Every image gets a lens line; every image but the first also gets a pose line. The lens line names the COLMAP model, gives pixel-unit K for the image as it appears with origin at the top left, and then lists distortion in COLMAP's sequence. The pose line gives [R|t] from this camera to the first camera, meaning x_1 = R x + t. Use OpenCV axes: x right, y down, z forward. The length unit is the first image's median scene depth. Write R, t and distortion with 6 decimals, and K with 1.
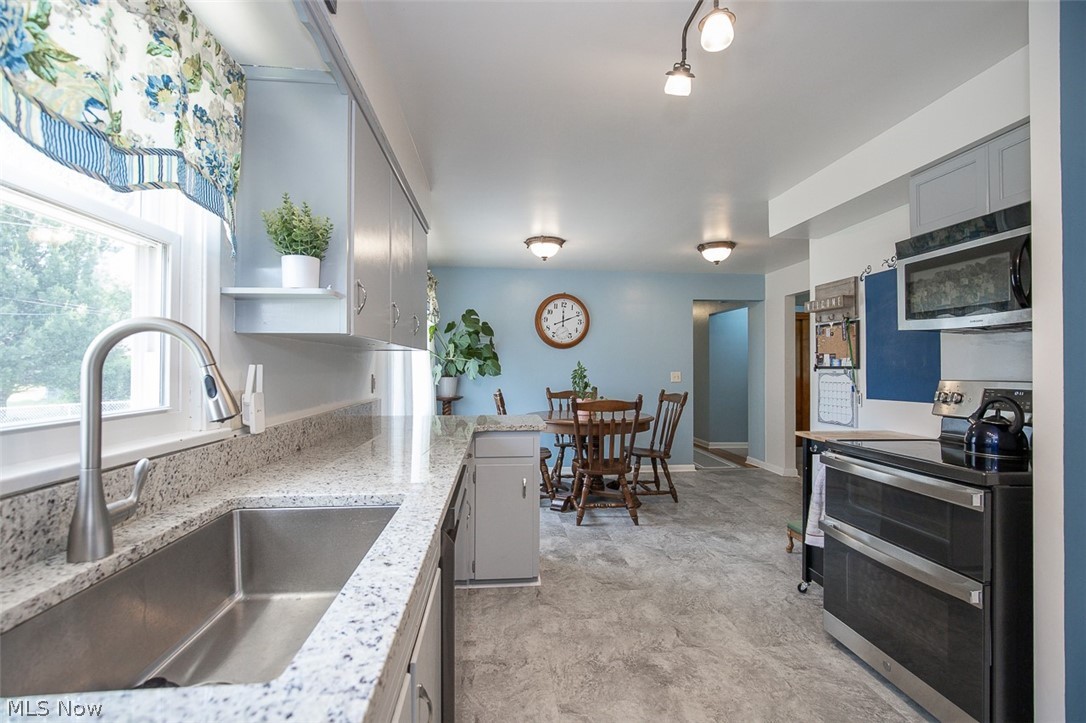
lens RADIAL K [[538.4, 0, 543.0], [0, 538.4, 361.5], [0, 0, 1]] dist [-0.000481, -0.000014]
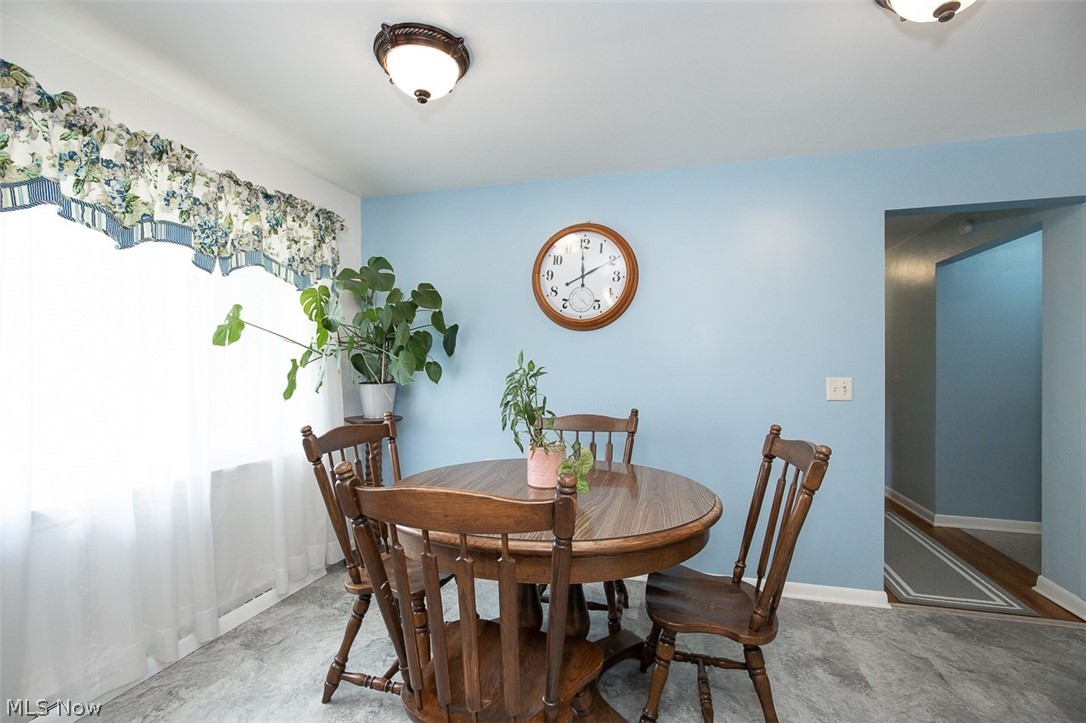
lens RADIAL K [[501.3, 0, 542.6], [0, 501.3, 368.8], [0, 0, 1]] dist [-0.013980, 0.000310]
pose [[0.923713, 0.003794, -0.383066, 0.184575], [0.001225, 0.999917, 0.012858, 0.006206], [0.383083, -0.012346, 0.923632, 0.548034]]
